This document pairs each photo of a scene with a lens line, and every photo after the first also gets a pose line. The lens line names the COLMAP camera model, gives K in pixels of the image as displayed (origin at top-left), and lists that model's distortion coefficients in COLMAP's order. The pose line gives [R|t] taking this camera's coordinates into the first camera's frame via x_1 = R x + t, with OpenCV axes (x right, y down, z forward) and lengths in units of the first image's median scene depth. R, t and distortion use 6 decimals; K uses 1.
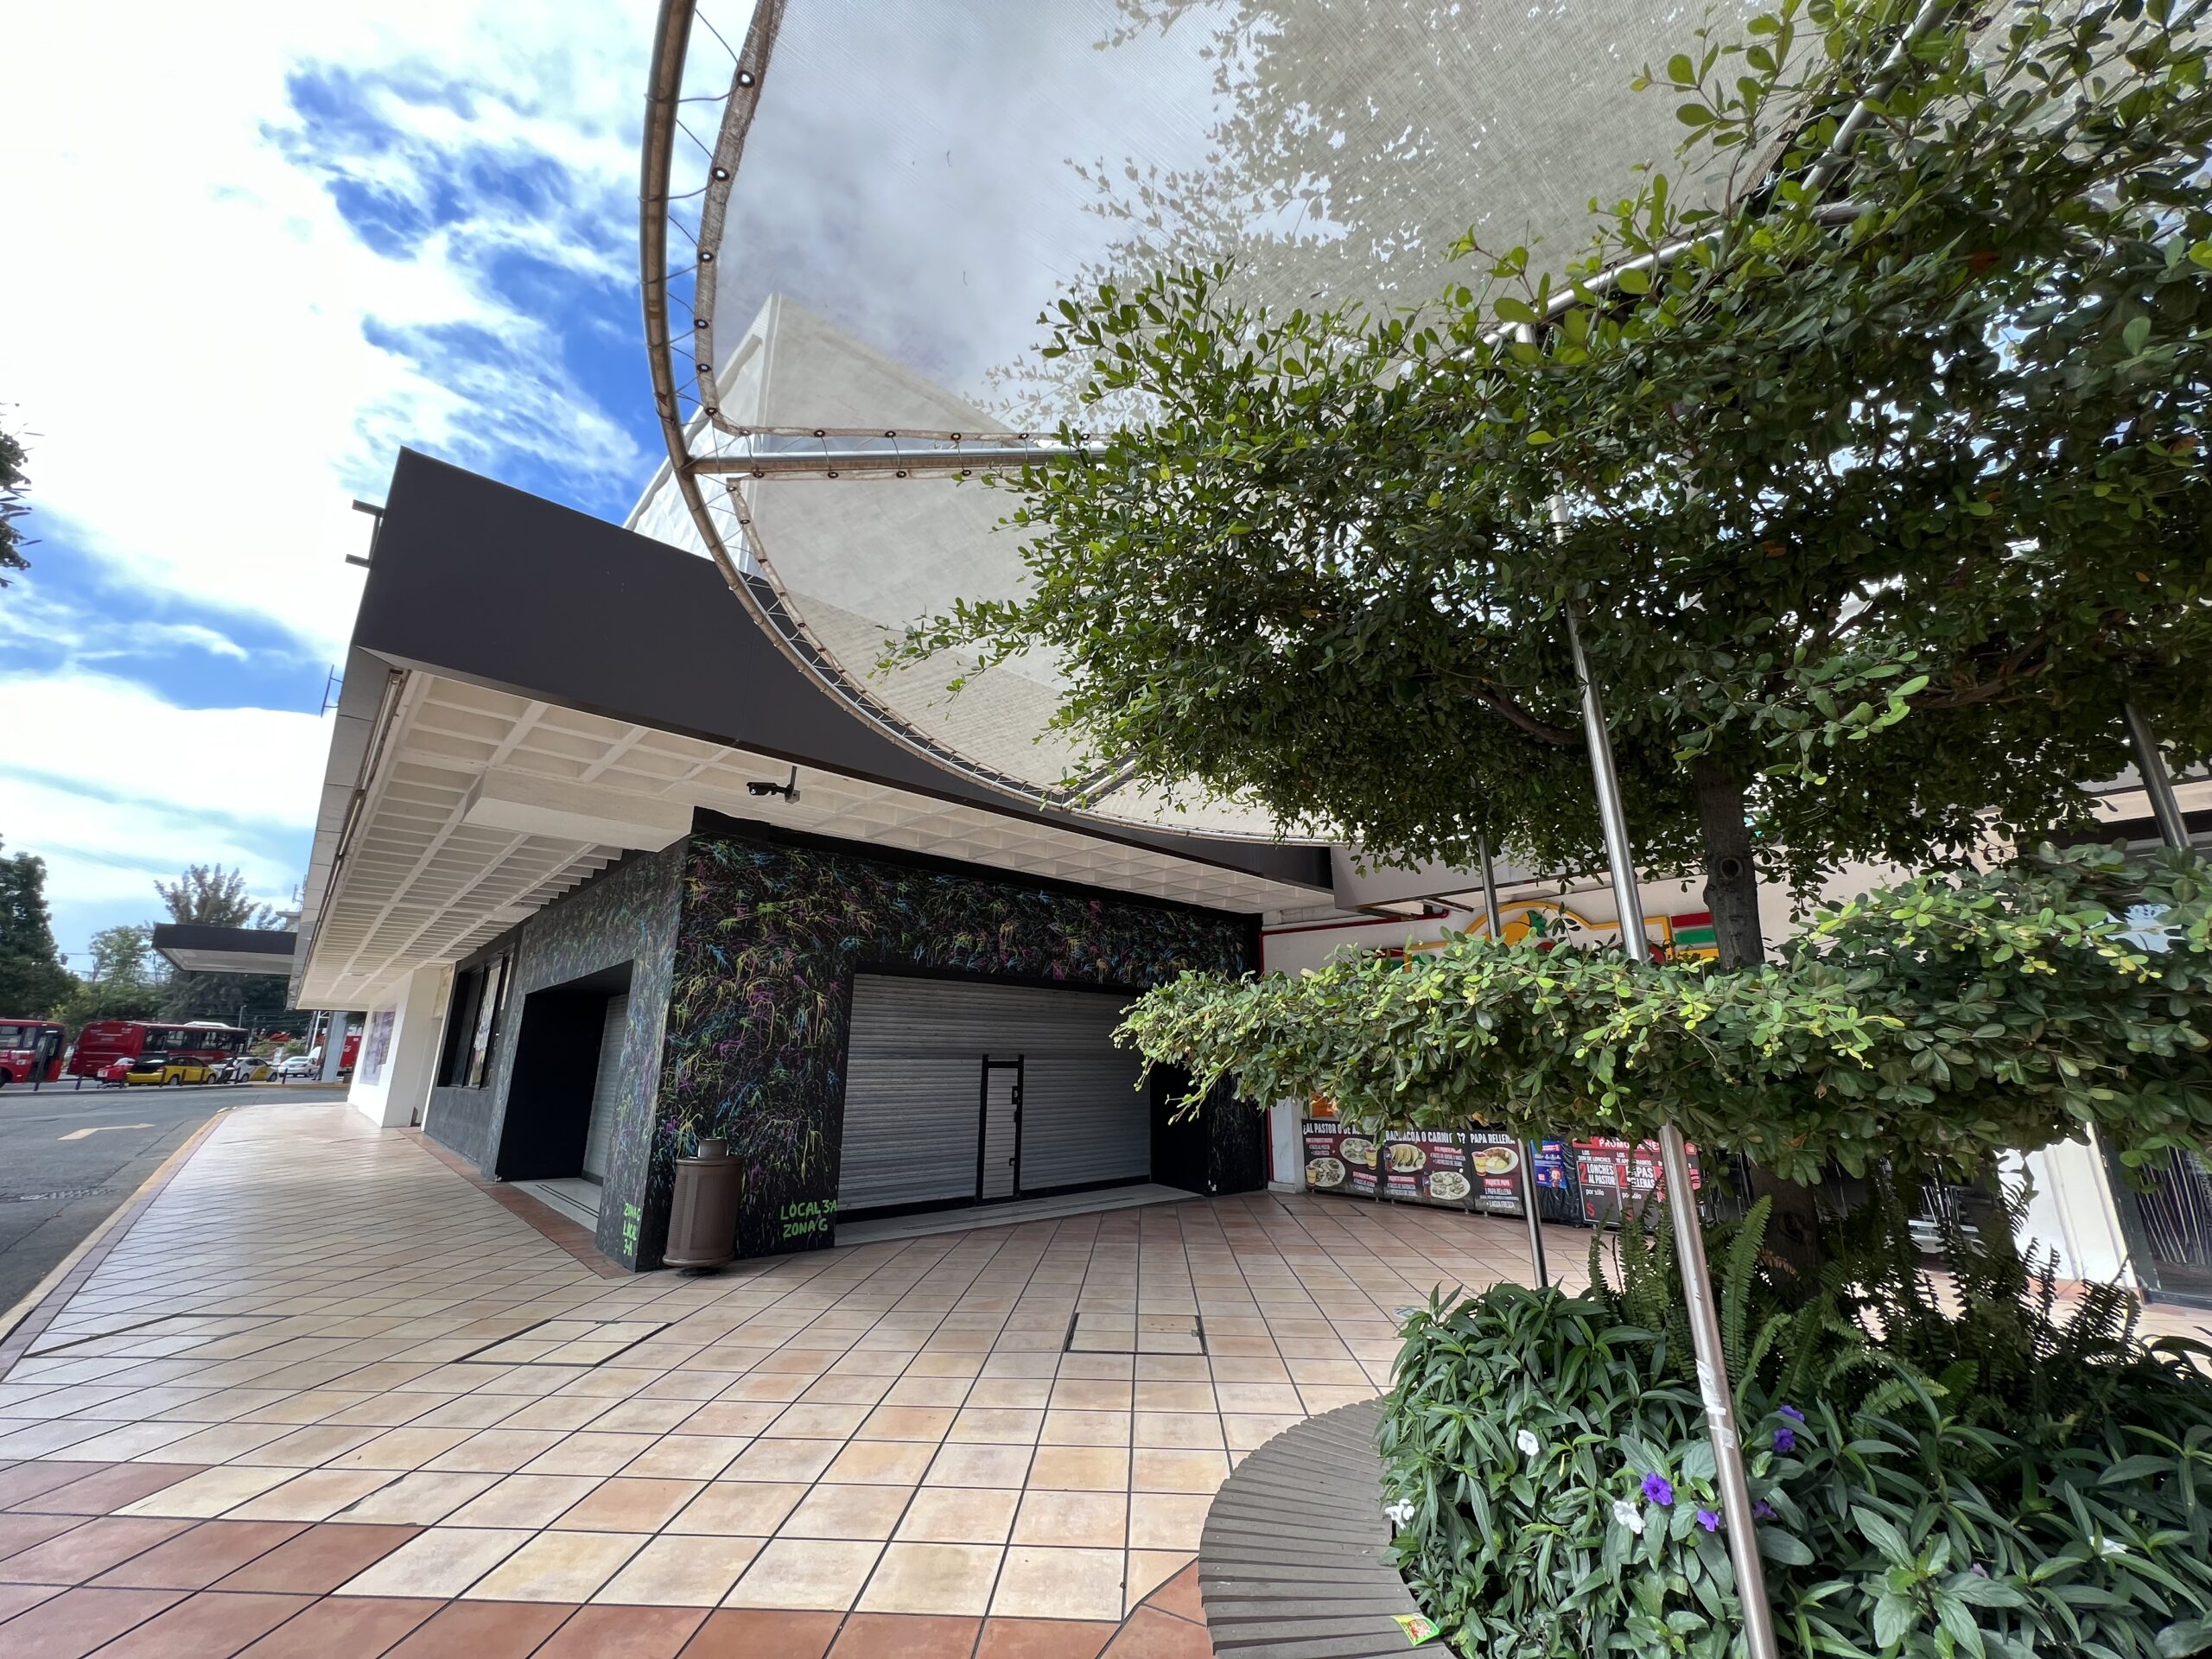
lens RADIAL K [[879.1, 0, 1095.1], [0, 879.1, 829.7], [0, 0, 1]] dist [-0.002063, 0.000398]
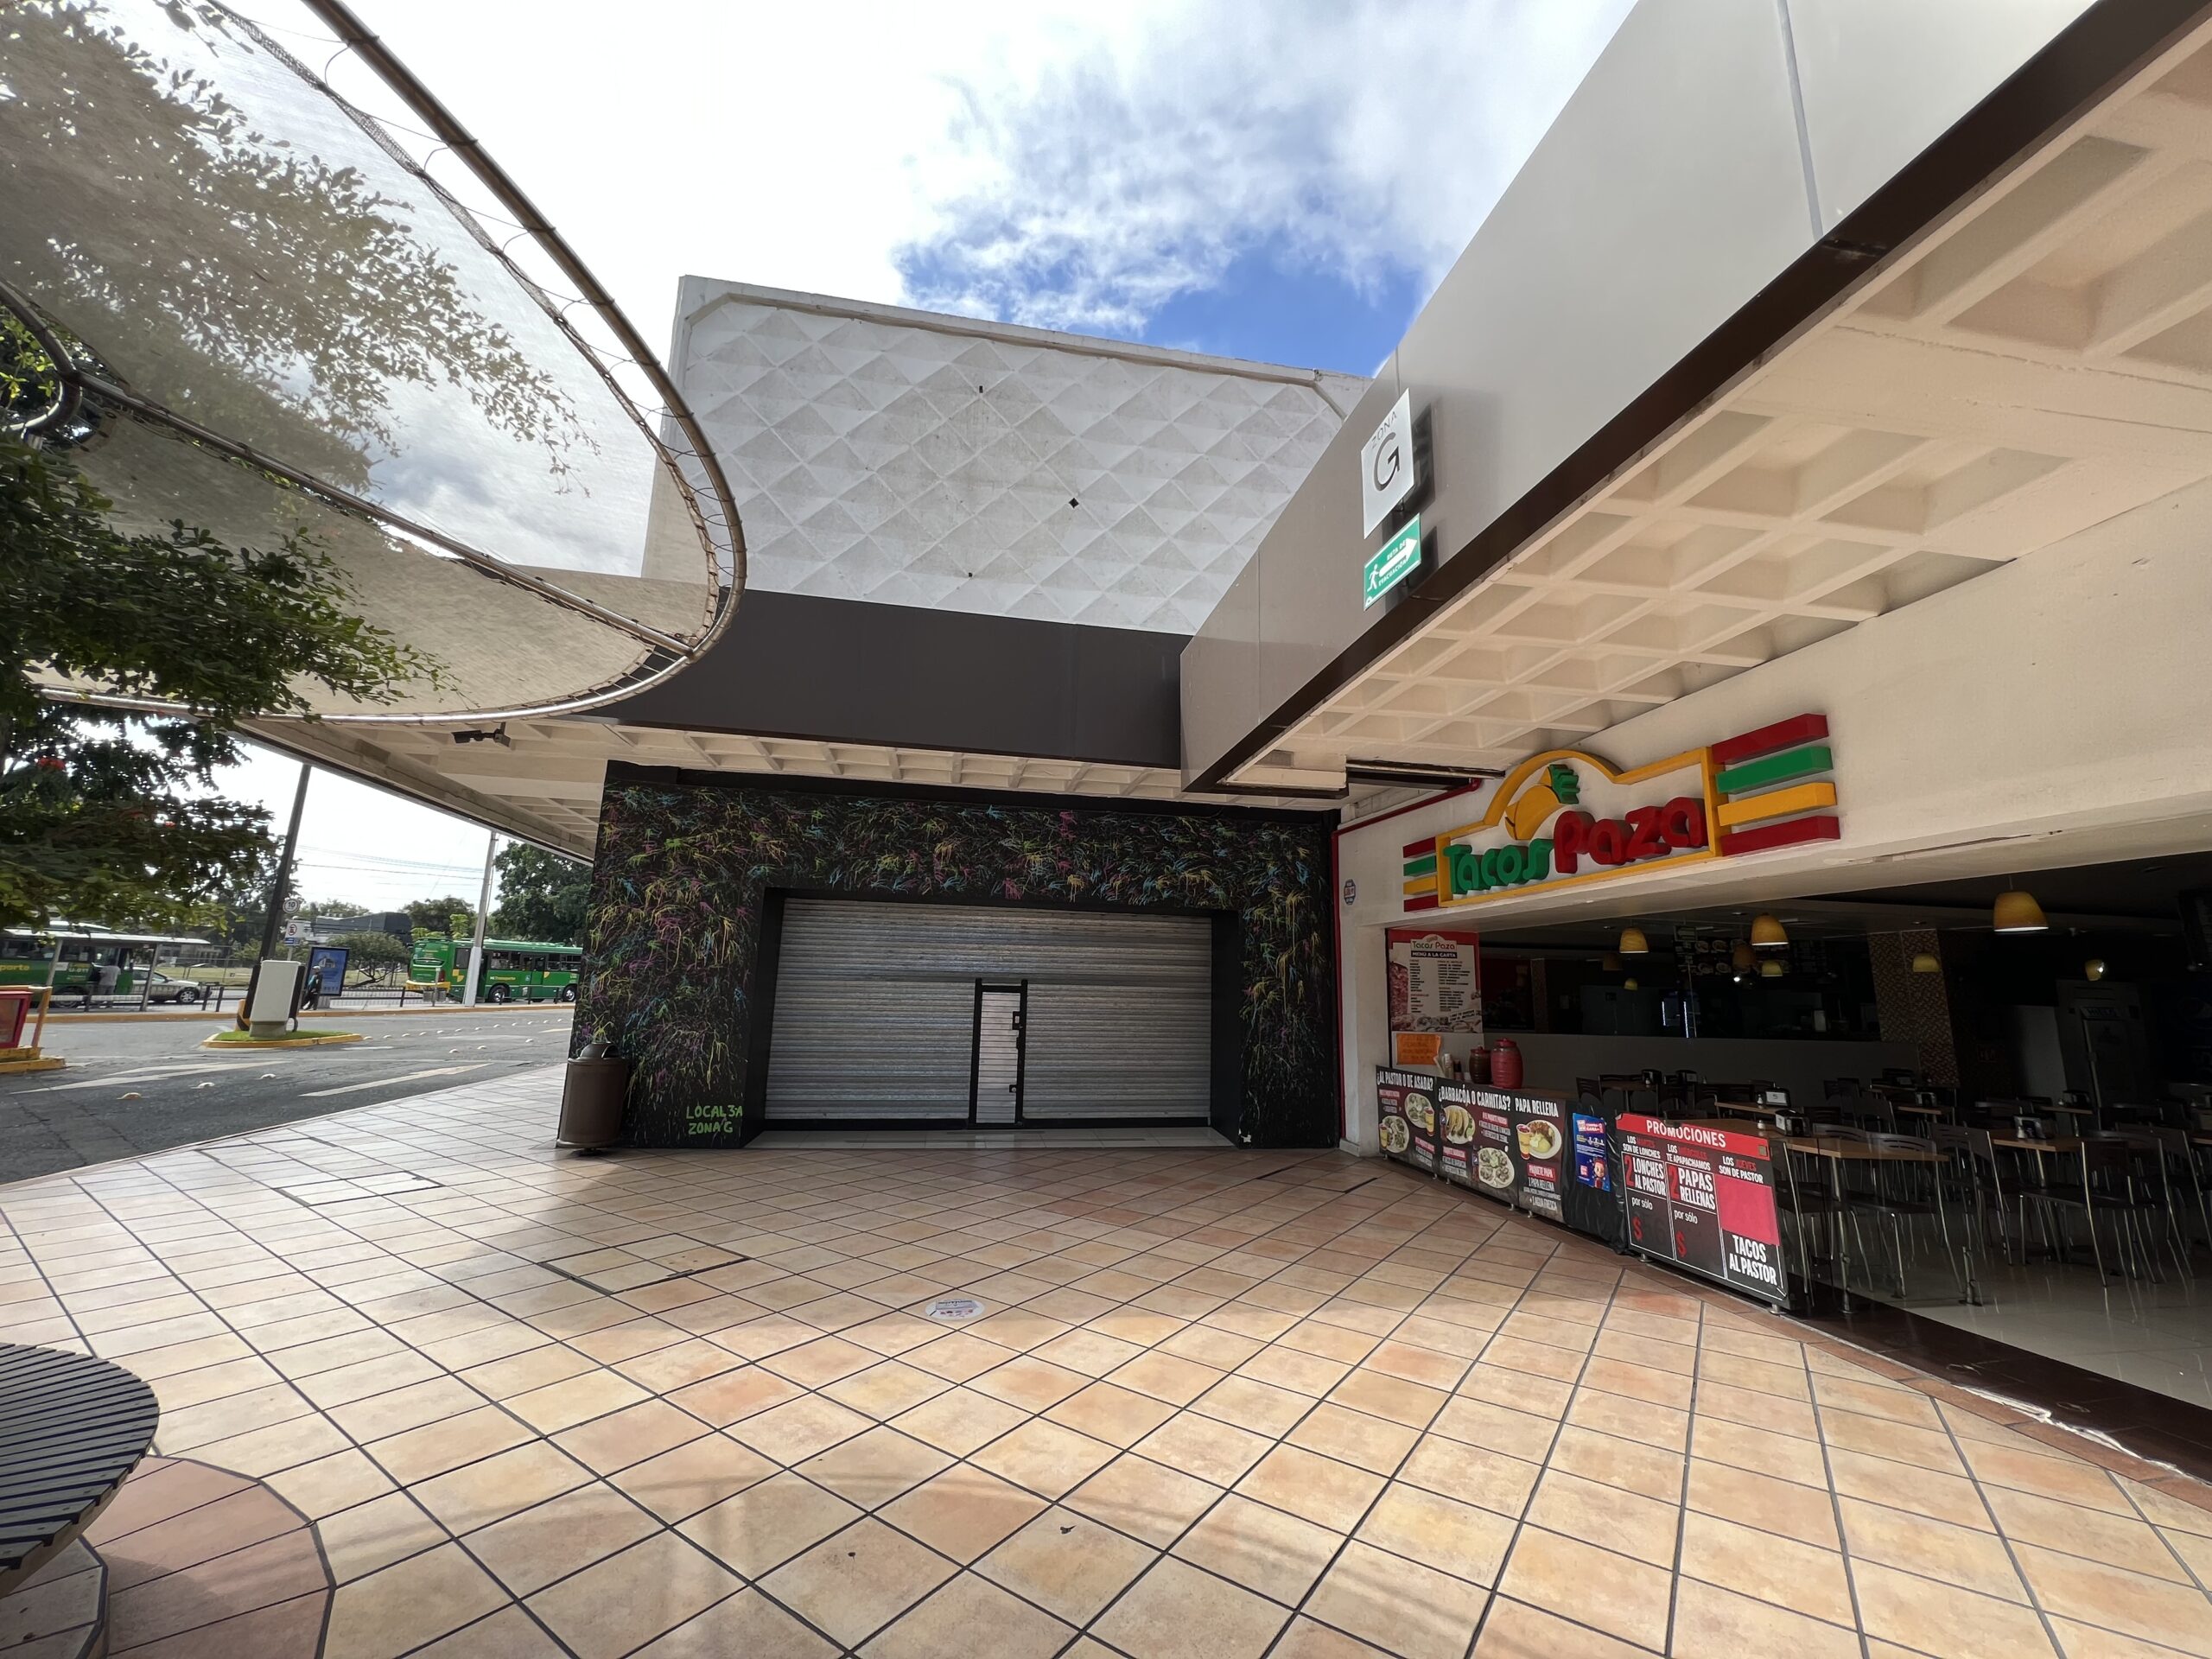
lens RADIAL K [[879.1, 0, 1102.7], [0, 879.1, 821.6], [0, 0, 1]] dist [-0.002063, 0.000398]
pose [[0.847609, -0.084143, -0.523908, 0.551535], [0.117134, 0.992660, 0.030079, 0.075392], [0.517532, -0.086863, 0.851244, 0.275282]]
